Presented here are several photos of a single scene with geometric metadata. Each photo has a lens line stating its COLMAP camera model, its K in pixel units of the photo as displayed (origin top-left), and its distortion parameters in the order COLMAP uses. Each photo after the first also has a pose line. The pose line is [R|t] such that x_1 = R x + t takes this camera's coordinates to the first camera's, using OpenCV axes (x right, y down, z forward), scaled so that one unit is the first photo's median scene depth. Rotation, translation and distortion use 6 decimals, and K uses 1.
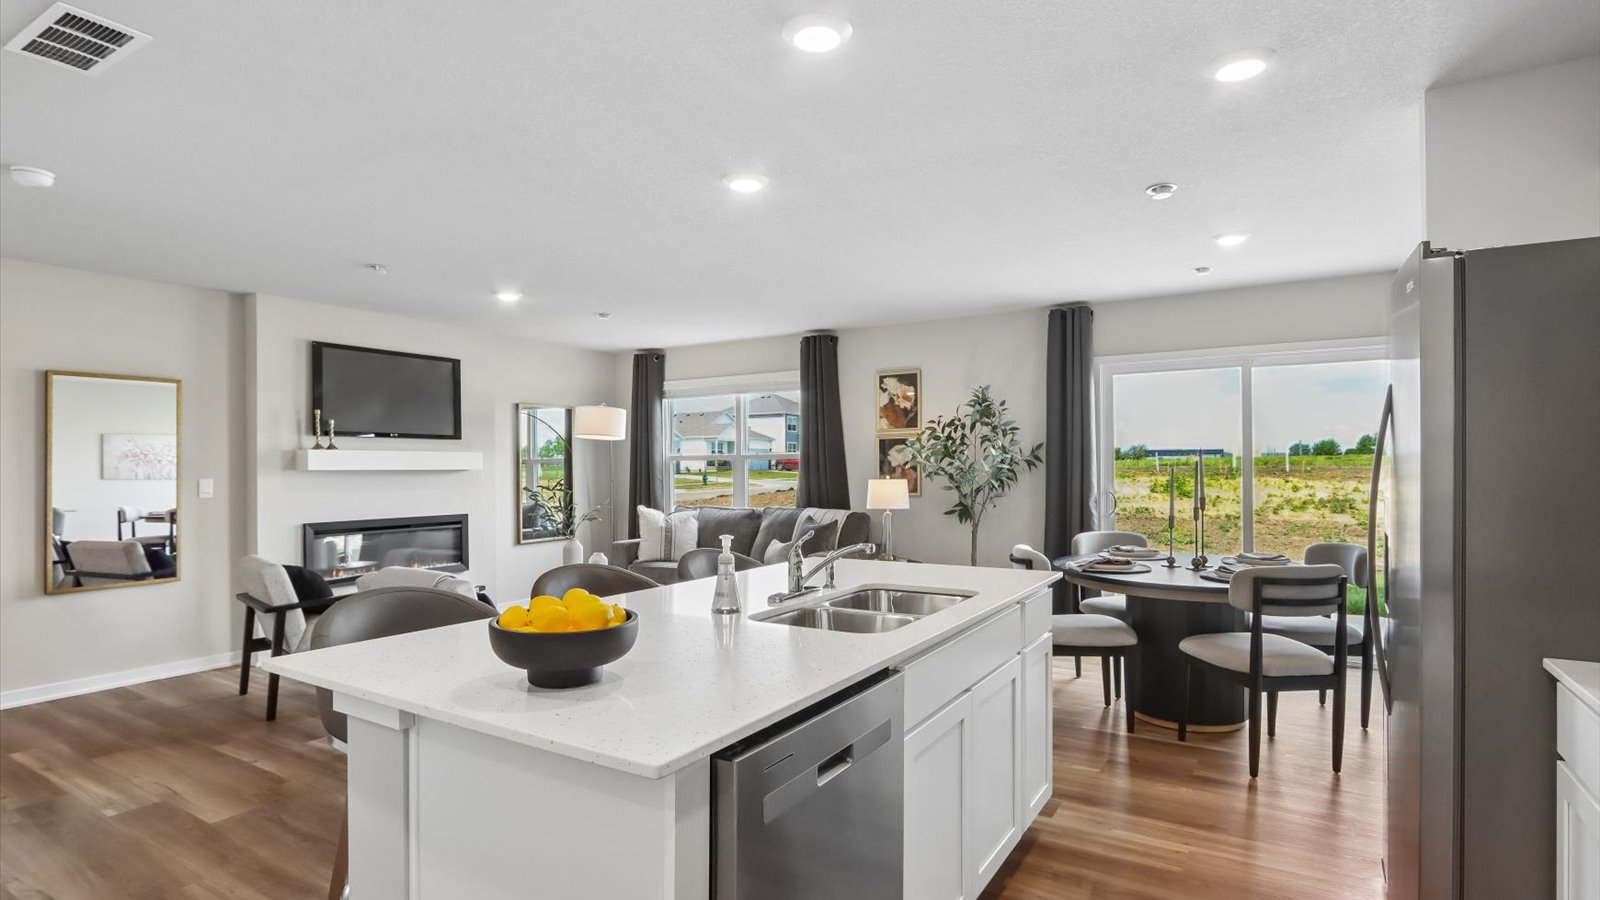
lens RADIAL K [[799.9, 0, 801.2], [0, 799.9, 466.5], [0, 0, 1]] dist [-0.001197, -0.000124]
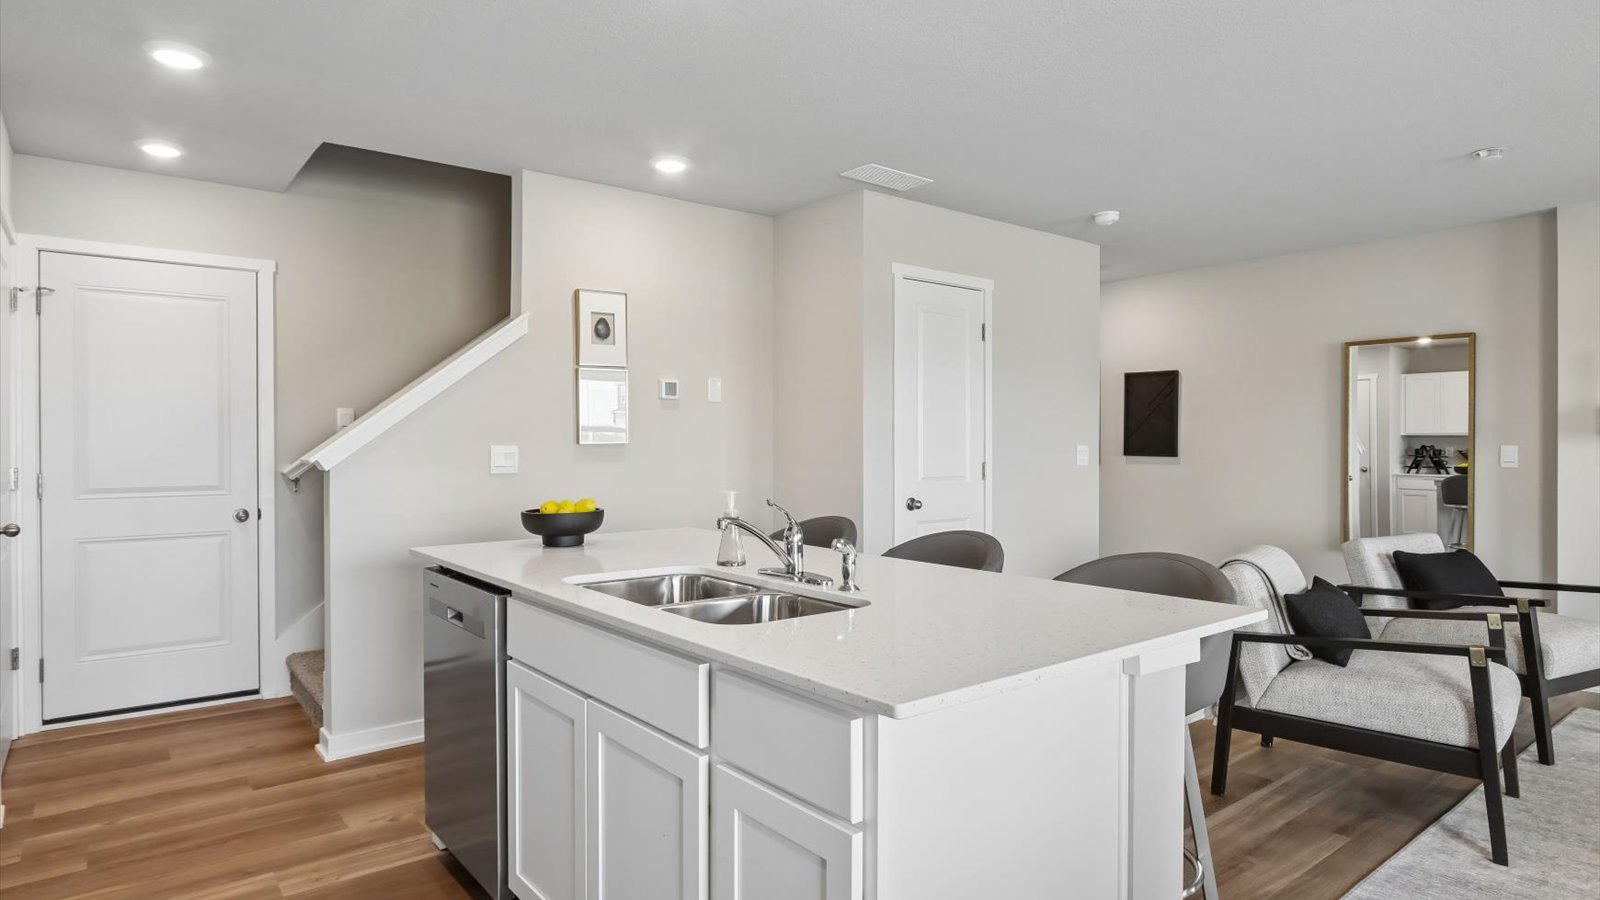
lens RADIAL K [[875.8, 0, 800.0], [0, 875.8, 450.0], [0, 0, 1]] dist [-0.006945, -0.000511]
pose [[-0.347846, 0.014135, -0.937445, 0.378464], [-0.000208, 0.999885, 0.015154, 0.006649], [0.937552, 0.005466, -0.347803, 0.614396]]
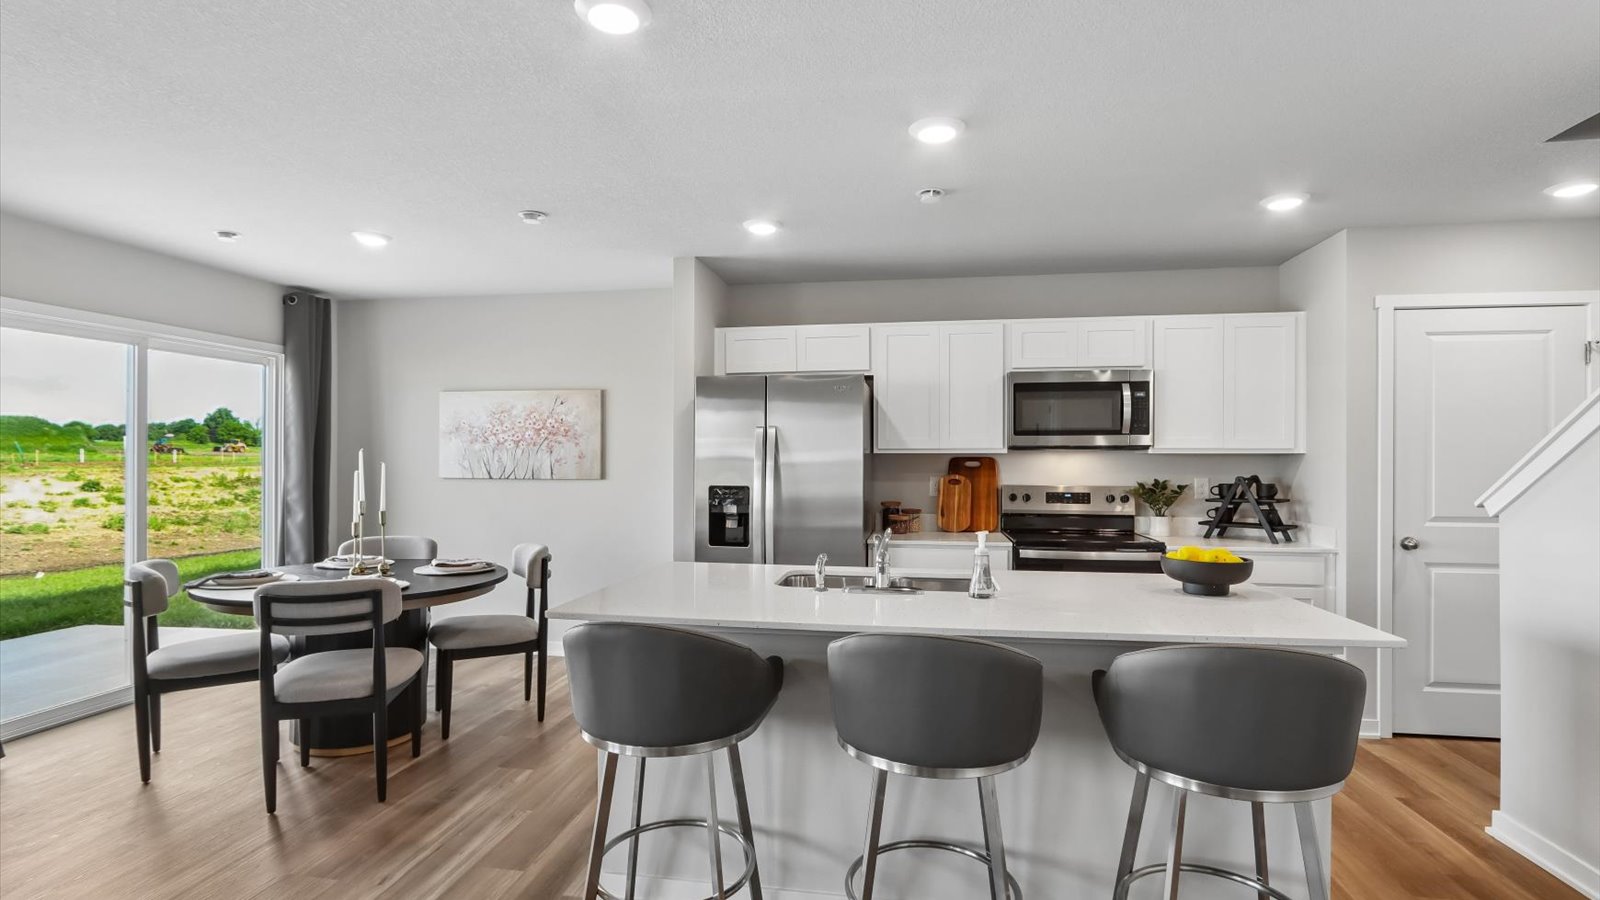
lens RADIAL K [[751.5, 0, 795.4], [0, 751.5, 449.7], [0, 0, 1]] dist [-0.013908, -0.000040]
pose [[-0.368607, 0.016711, 0.929435, -0.421933], [0.000999, 0.999845, -0.017580, -0.004709], [-0.929585, -0.005552, -0.368566, 0.688387]]
